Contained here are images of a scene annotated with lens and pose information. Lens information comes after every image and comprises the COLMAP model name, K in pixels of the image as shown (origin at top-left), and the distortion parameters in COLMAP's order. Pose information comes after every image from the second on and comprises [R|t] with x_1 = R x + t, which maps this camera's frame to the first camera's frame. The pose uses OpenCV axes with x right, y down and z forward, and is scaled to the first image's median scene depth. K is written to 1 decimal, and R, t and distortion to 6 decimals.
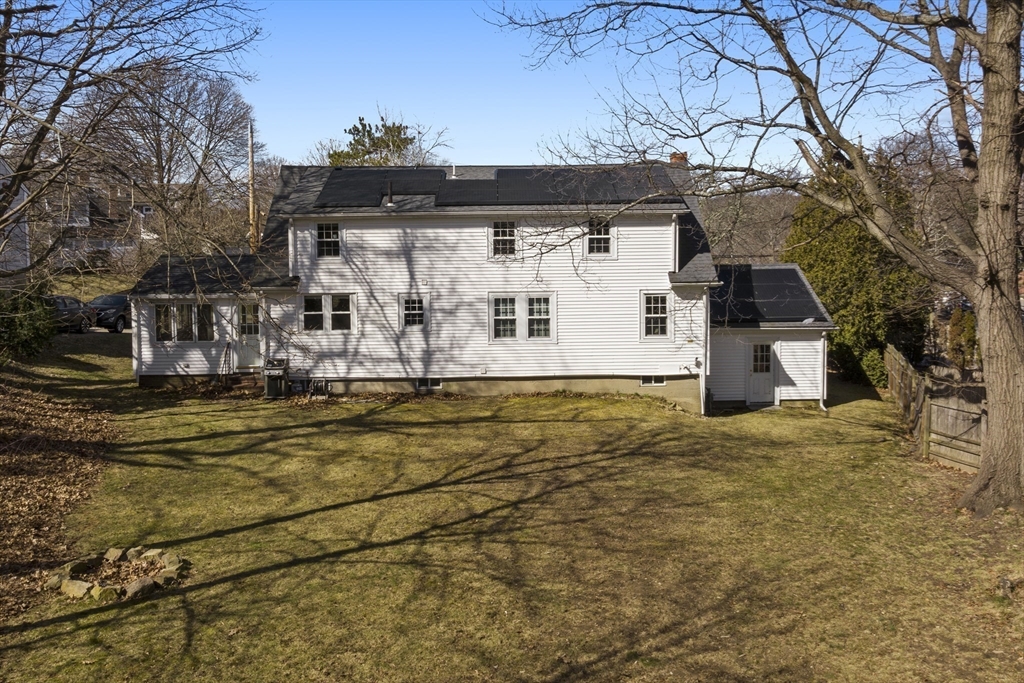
lens RADIAL K [[827.3, 0, 484.9], [0, 827.3, 345.1], [0, 0, 1]] dist [0.001177, -0.113962]
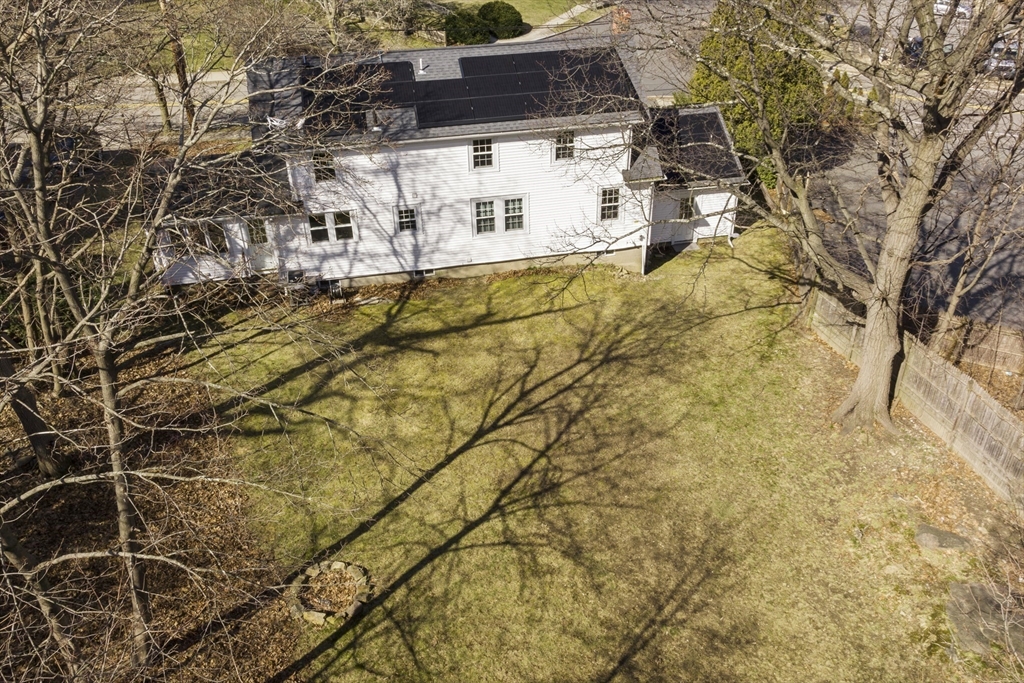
lens RADIAL K [[827.3, 0, 484.9], [0, 827.3, 345.1], [0, 0, 1]] dist [0.001177, -0.113962]
pose [[0.980514, -0.129011, 0.148150, -0.172480], [0.036794, 0.861397, 0.506597, -0.470685], [-0.192973, -0.491275, 0.849359, -0.076776]]
